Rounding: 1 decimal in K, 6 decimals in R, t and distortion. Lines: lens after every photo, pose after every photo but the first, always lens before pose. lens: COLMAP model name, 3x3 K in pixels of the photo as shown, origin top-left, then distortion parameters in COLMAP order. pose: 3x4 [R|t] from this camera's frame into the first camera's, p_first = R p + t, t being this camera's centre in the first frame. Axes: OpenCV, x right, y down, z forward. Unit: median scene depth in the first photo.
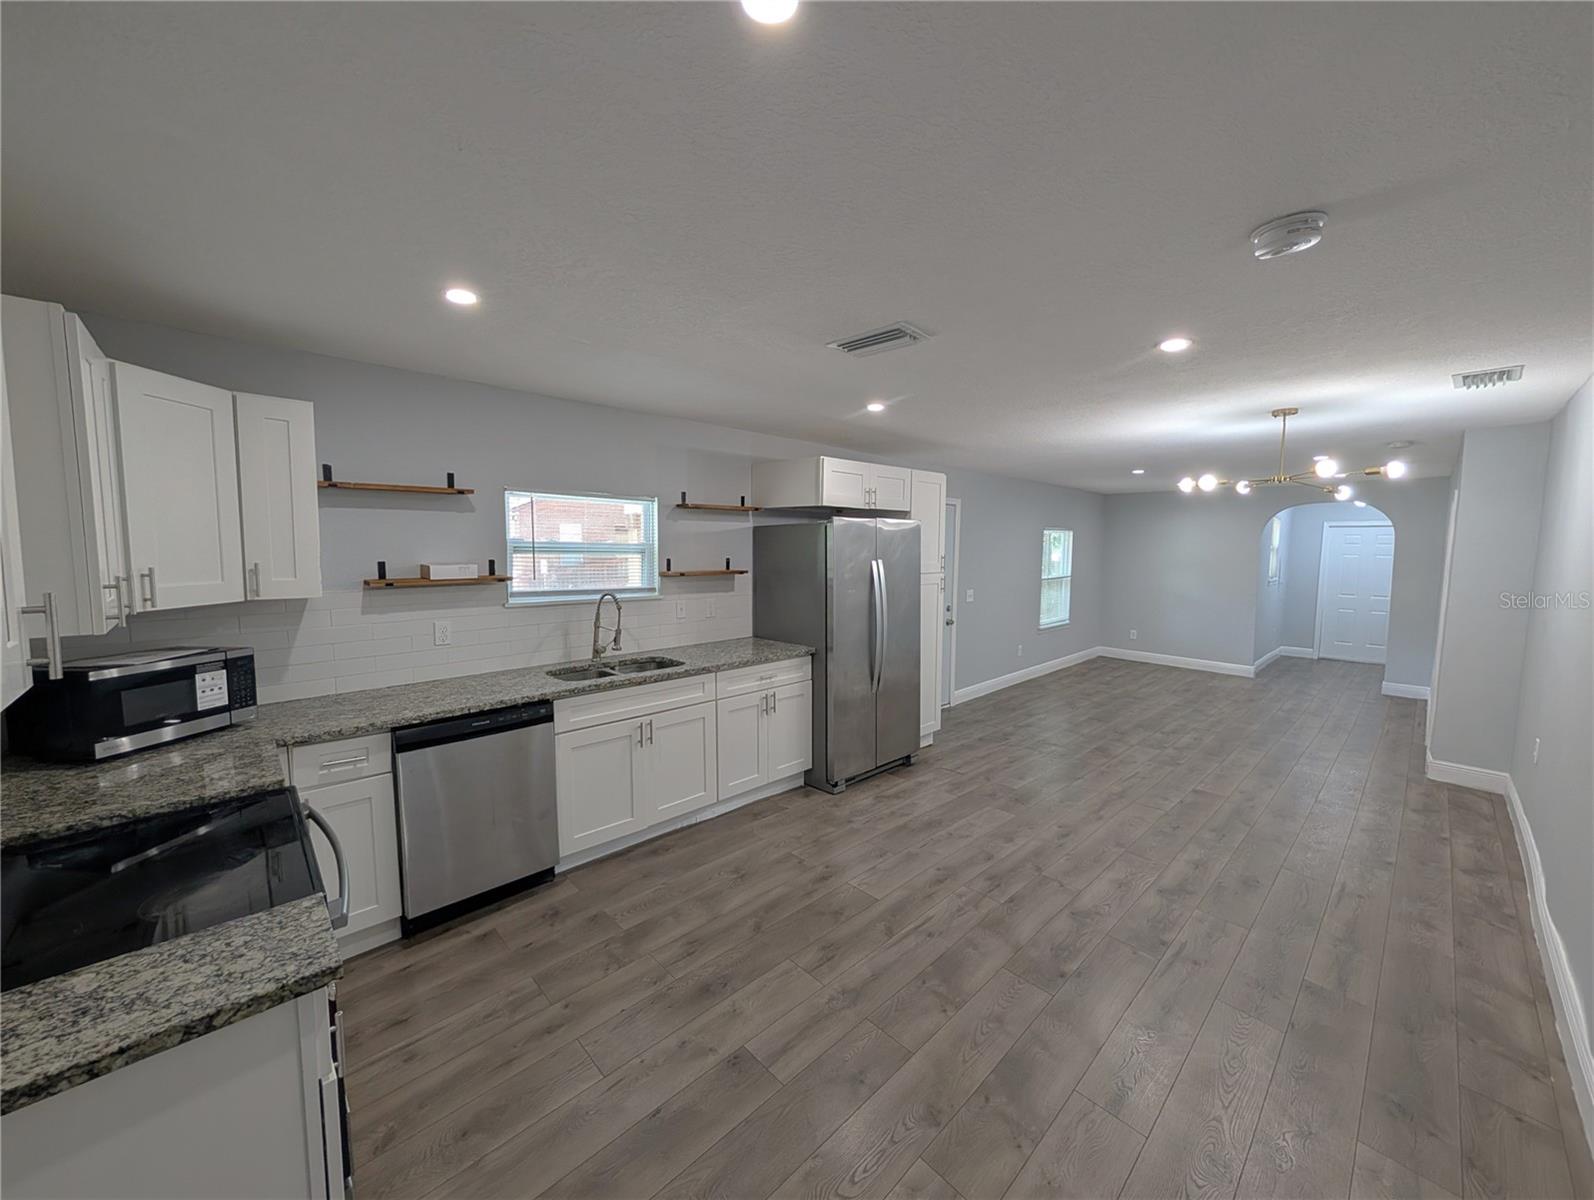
lens RADIAL K [[607.3, 0, 796.8], [0, 607.3, 599.0], [0, 0, 1]] dist [-0.001157, 0.000588]
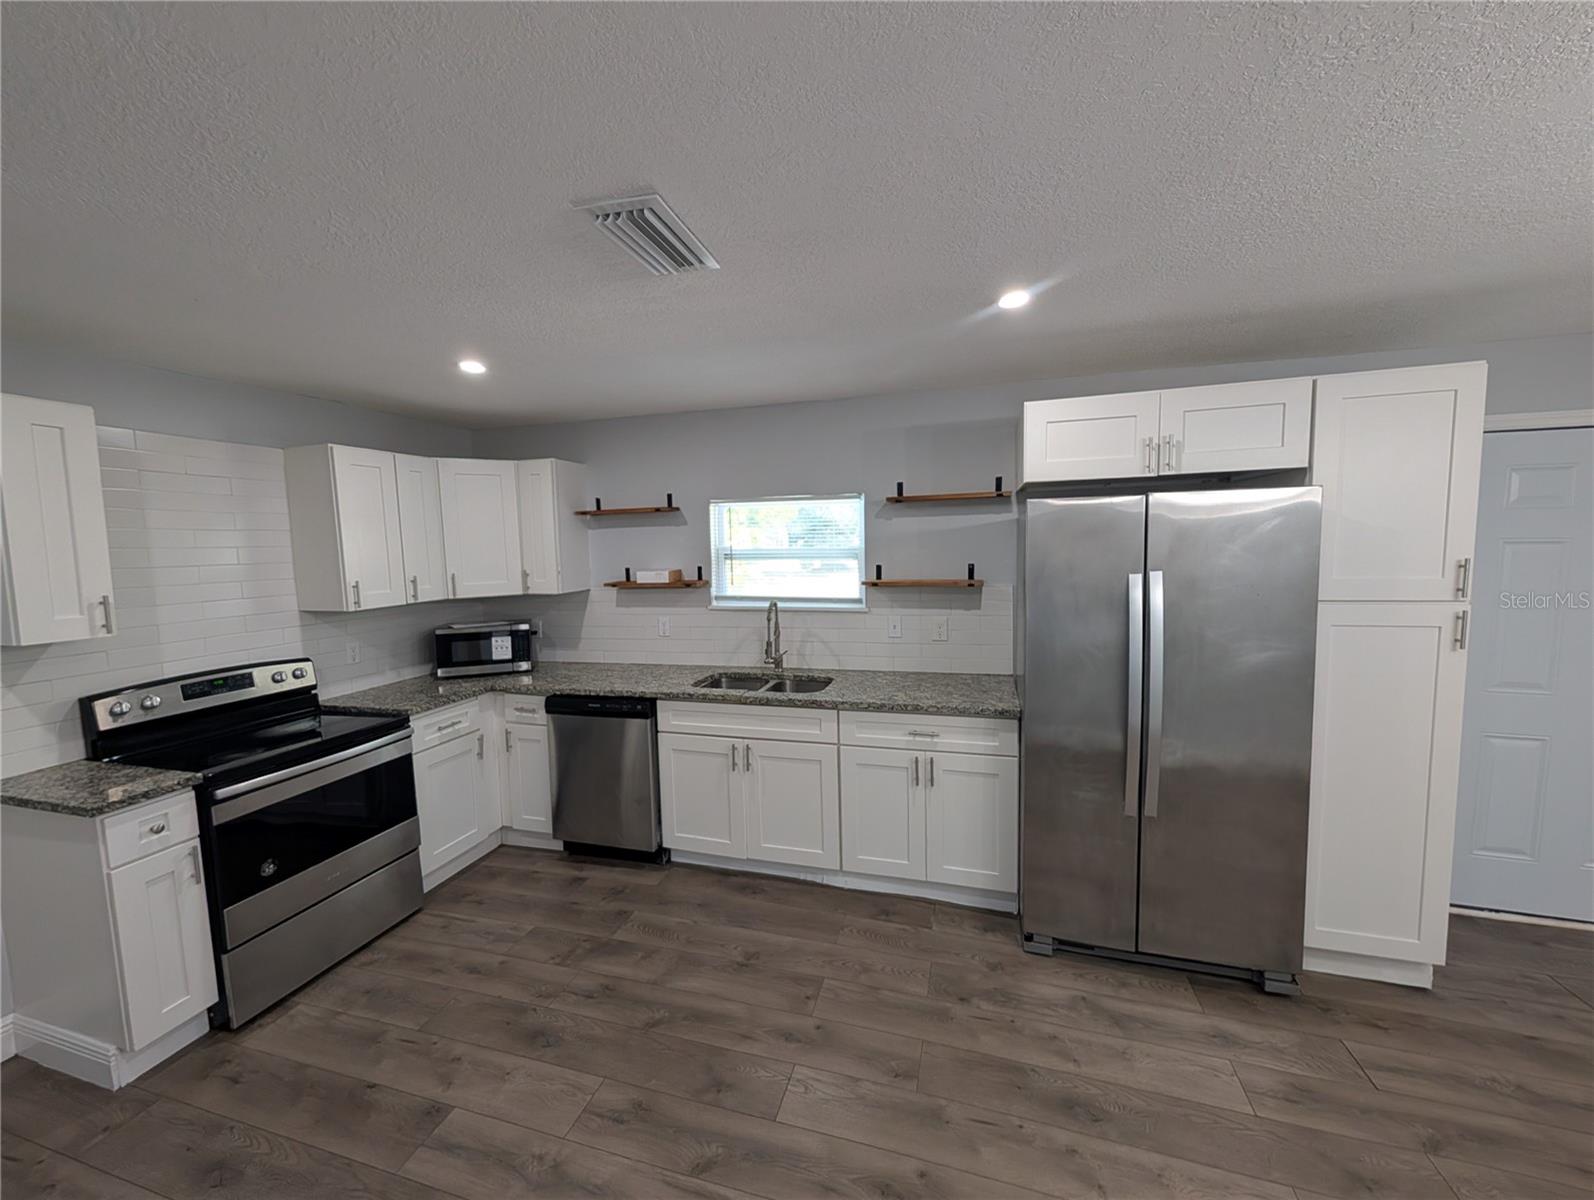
lens RADIAL K [[607.3, 0, 796.3], [0, 607.3, 595.0], [0, 0, 1]] dist [-0.001157, 0.000588]
pose [[0.496037, 0.058296, -0.866342, 0.578538], [-0.048687, 0.998041, 0.039281, -0.065786], [0.866935, 0.022695, 0.497904, 0.607692]]
